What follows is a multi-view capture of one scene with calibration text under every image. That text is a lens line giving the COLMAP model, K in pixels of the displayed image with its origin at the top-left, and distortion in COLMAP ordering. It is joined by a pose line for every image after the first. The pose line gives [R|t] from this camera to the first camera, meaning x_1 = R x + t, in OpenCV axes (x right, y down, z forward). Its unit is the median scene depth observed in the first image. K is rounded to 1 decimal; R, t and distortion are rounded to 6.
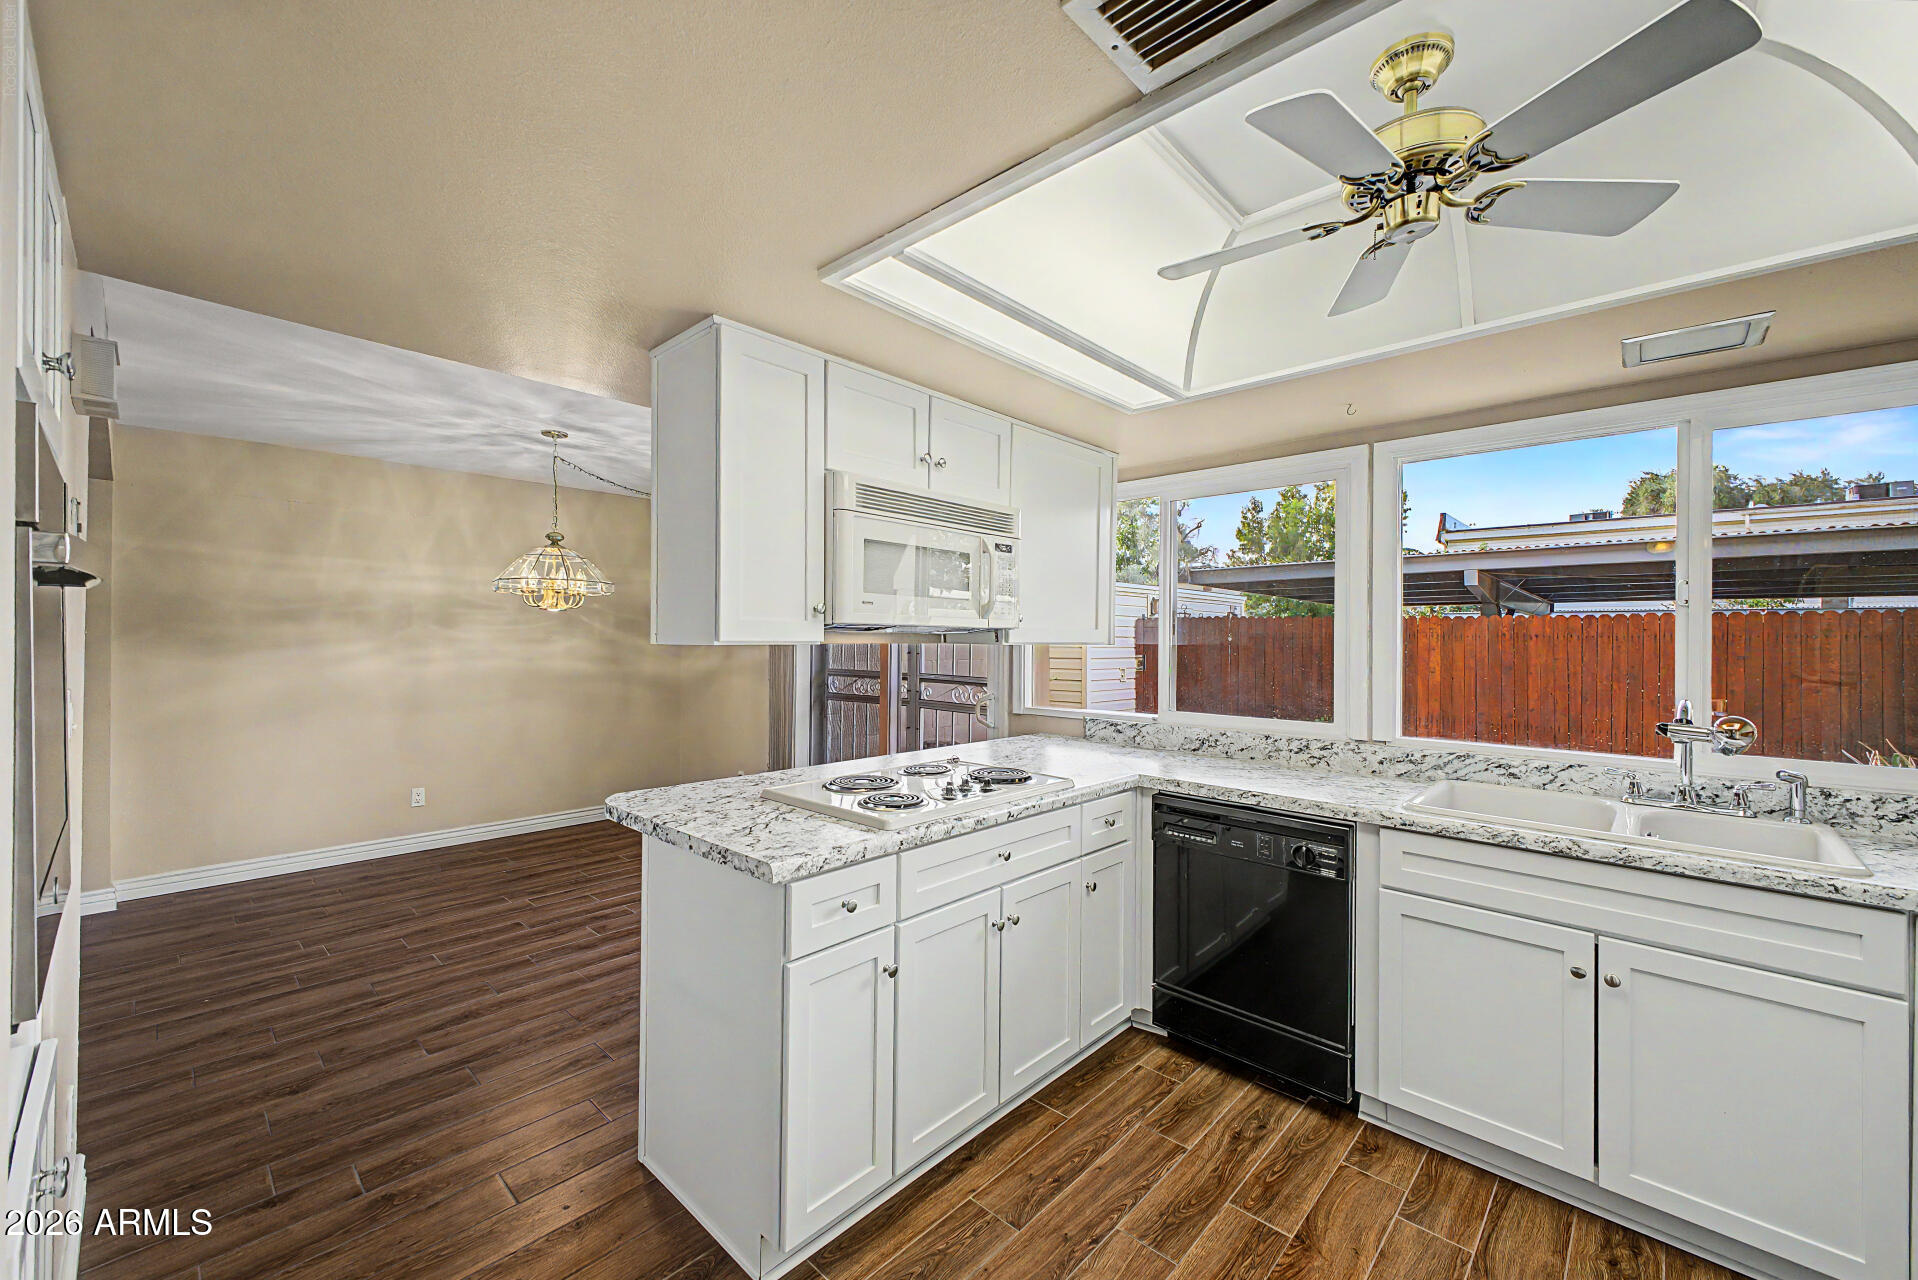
lens RADIAL K [[758.6, 0, 958.4], [0, 758.6, 636.5], [0, 0, 1]] dist [0.025903, -0.010008]
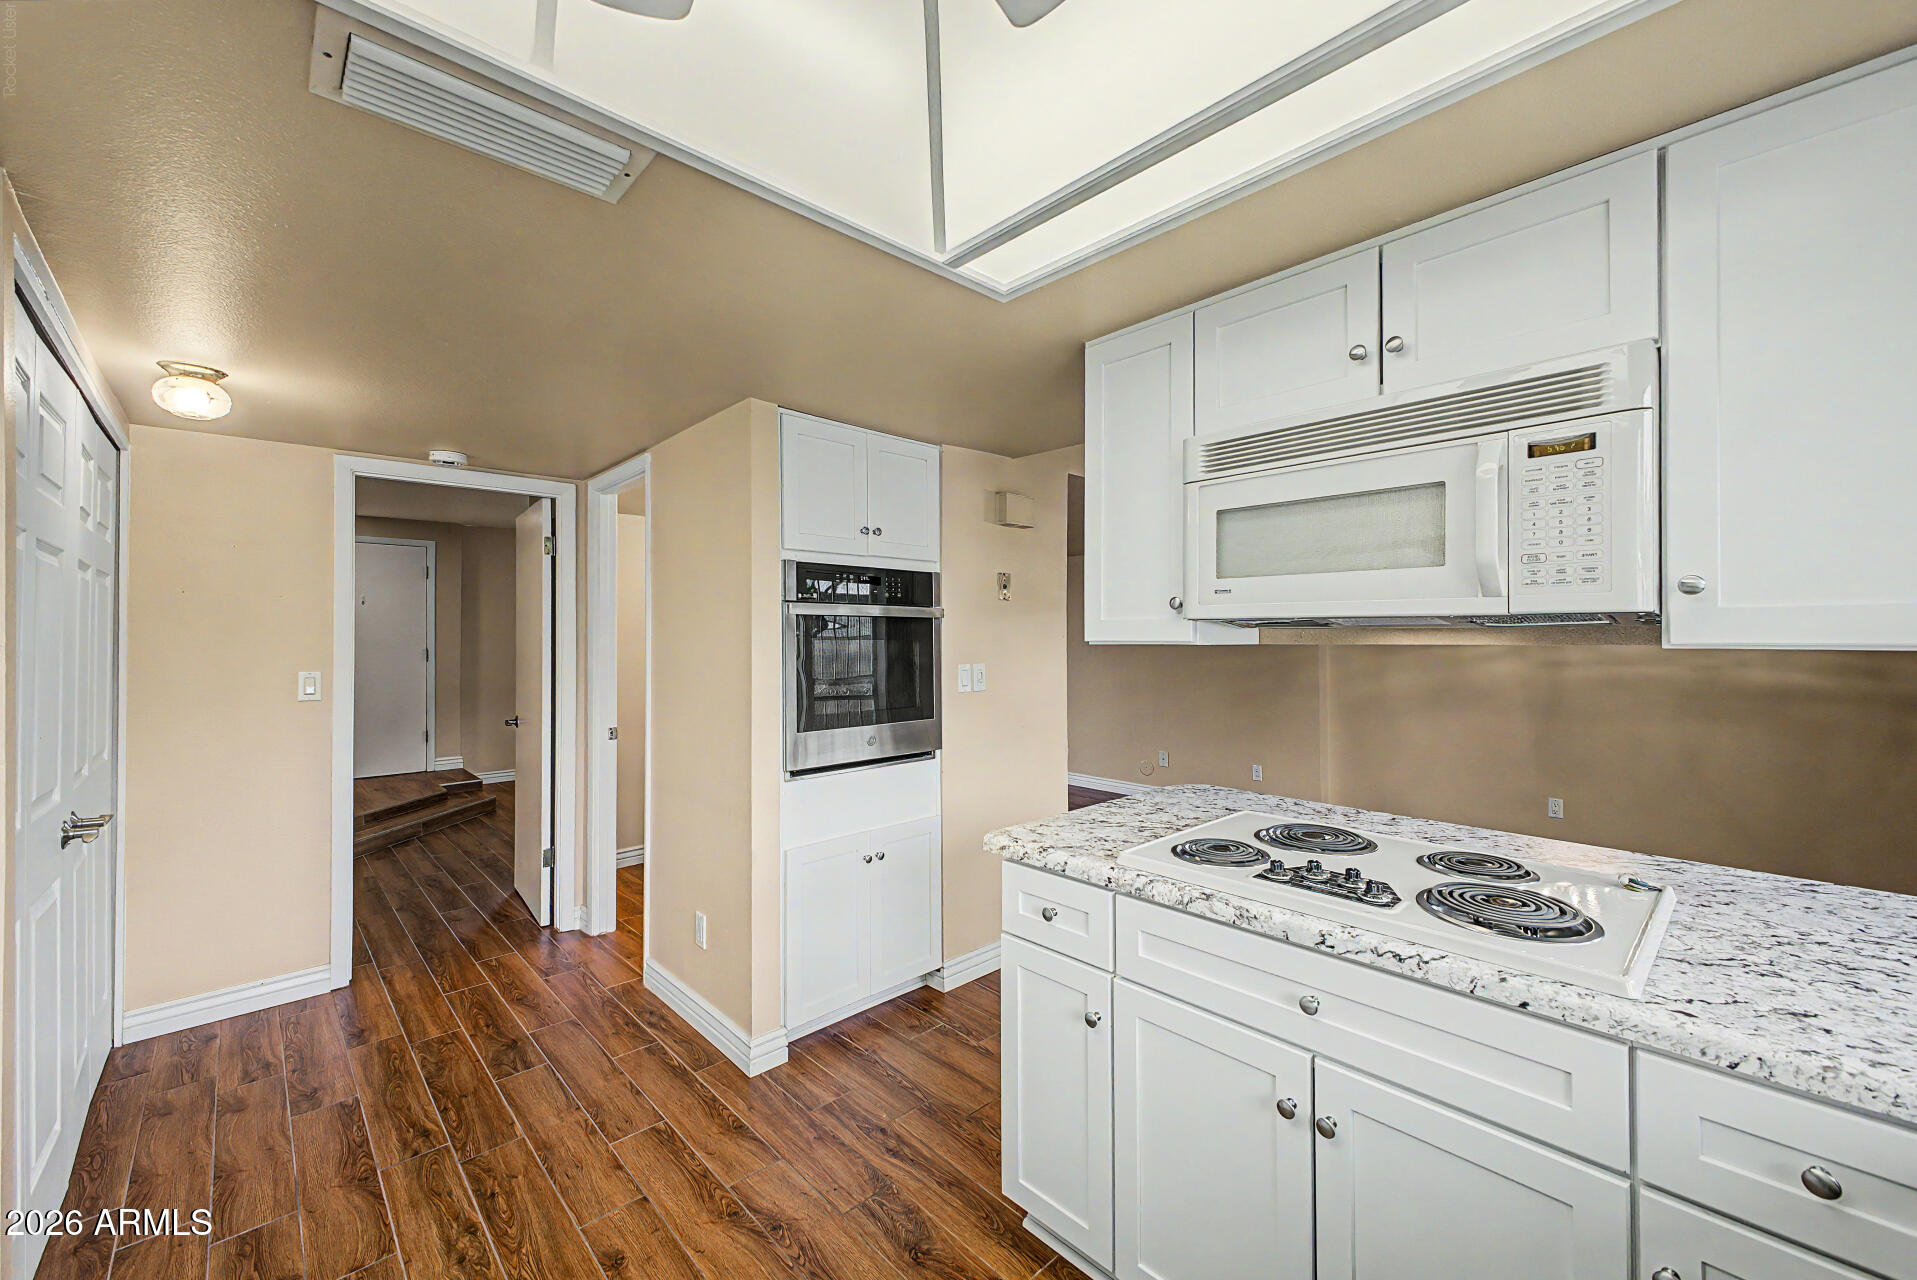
lens RADIAL K [[758.2, 0, 957.9], [0, 758.2, 636.5], [0, 0, 1]] dist [0.025903, -0.010008]
pose [[-0.067355, -0.011547, -0.997662, 0.650822], [0.000375, 0.999933, -0.011599, 0.010445], [0.997729, -0.001155, -0.067346, 0.744094]]
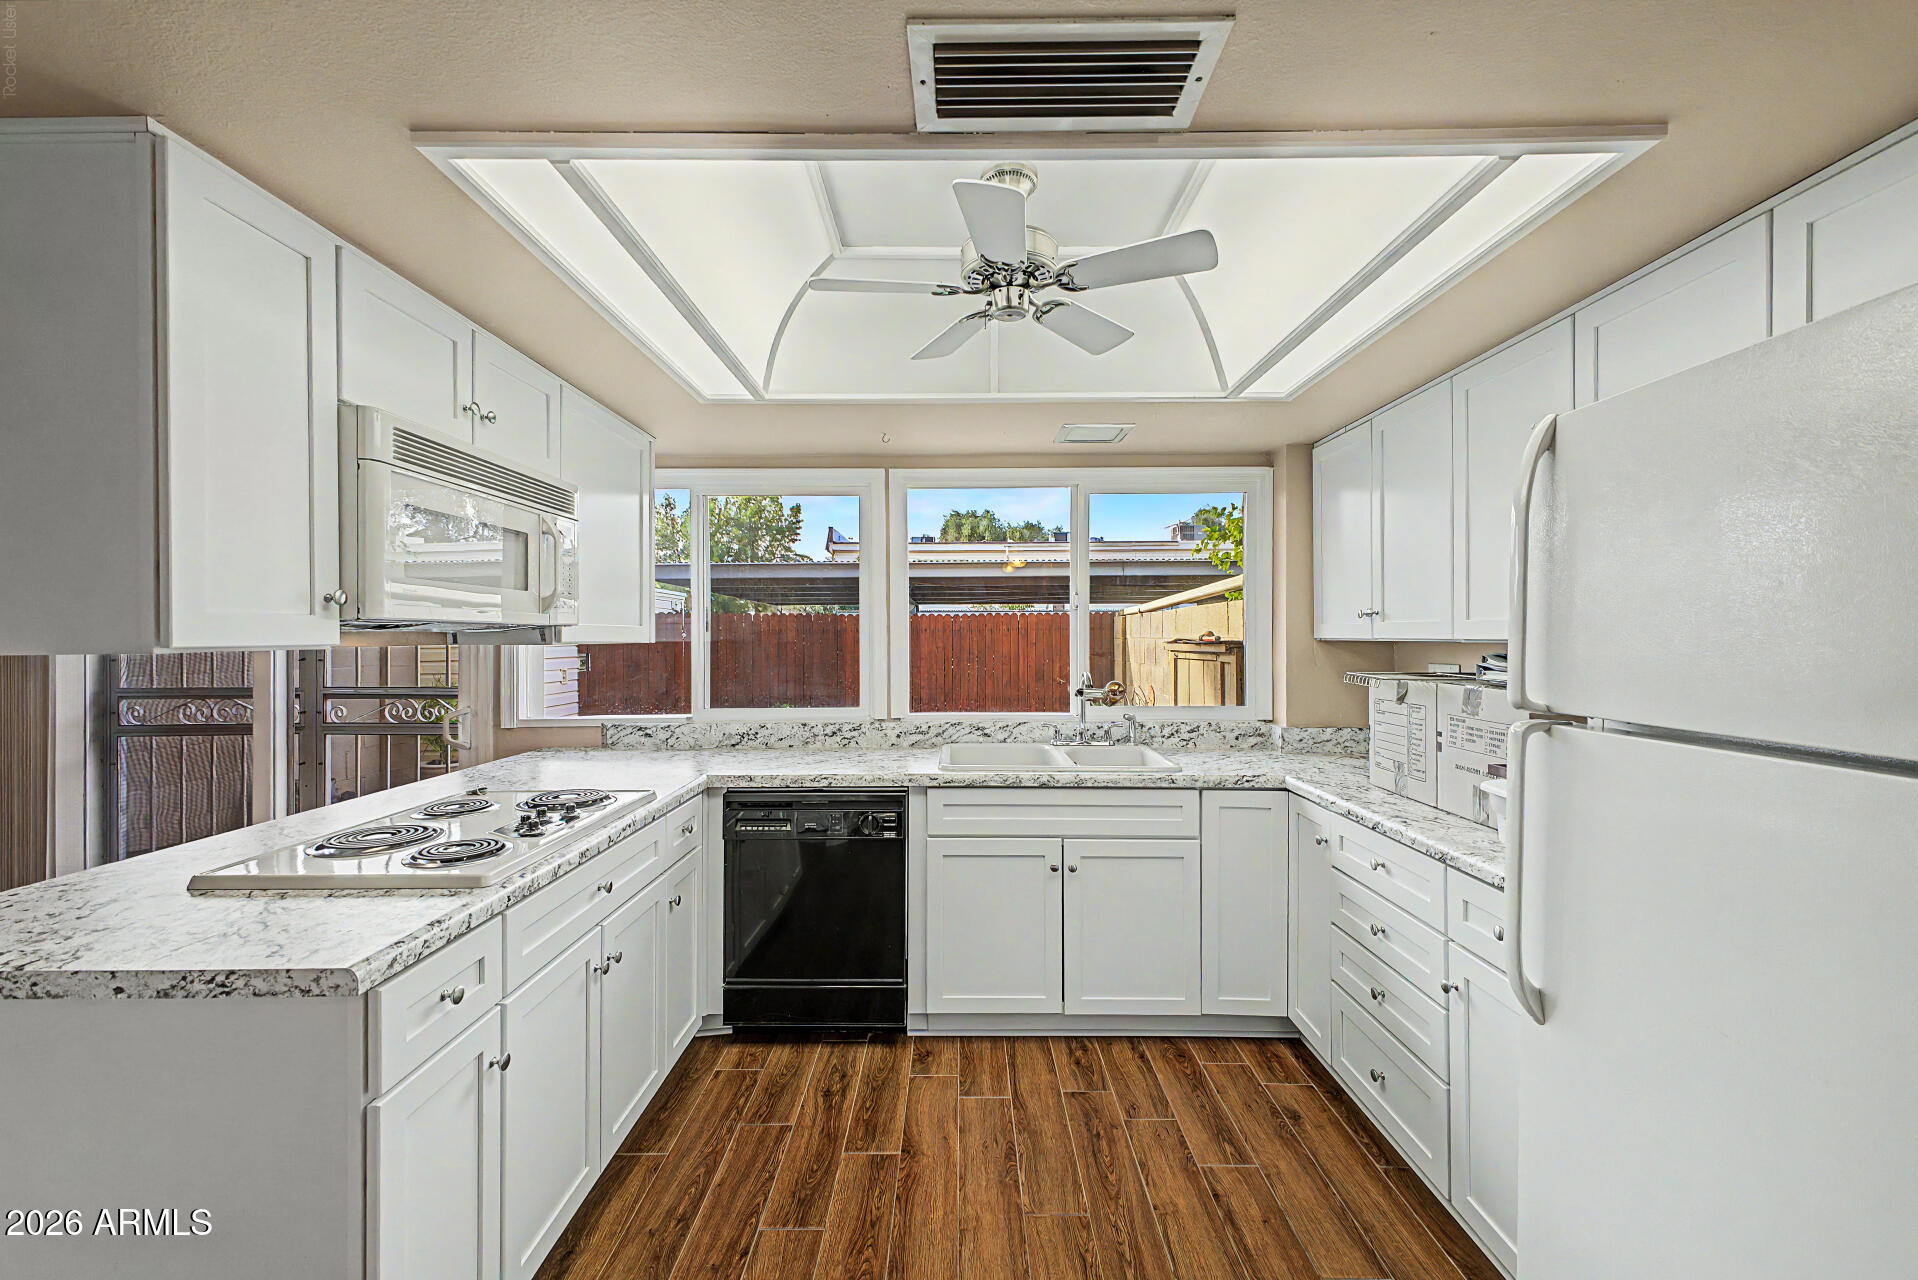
lens RADIAL K [[758.6, 0, 958.4], [0, 758.6, 636.5], [0, 0, 1]] dist [0.025903, -0.010008]
pose [[0.732283, -0.013329, 0.680870, -0.226729], [0.009913, 0.999911, 0.008914, -0.001734], [-0.680929, 0.000222, 0.732350, 0.082710]]
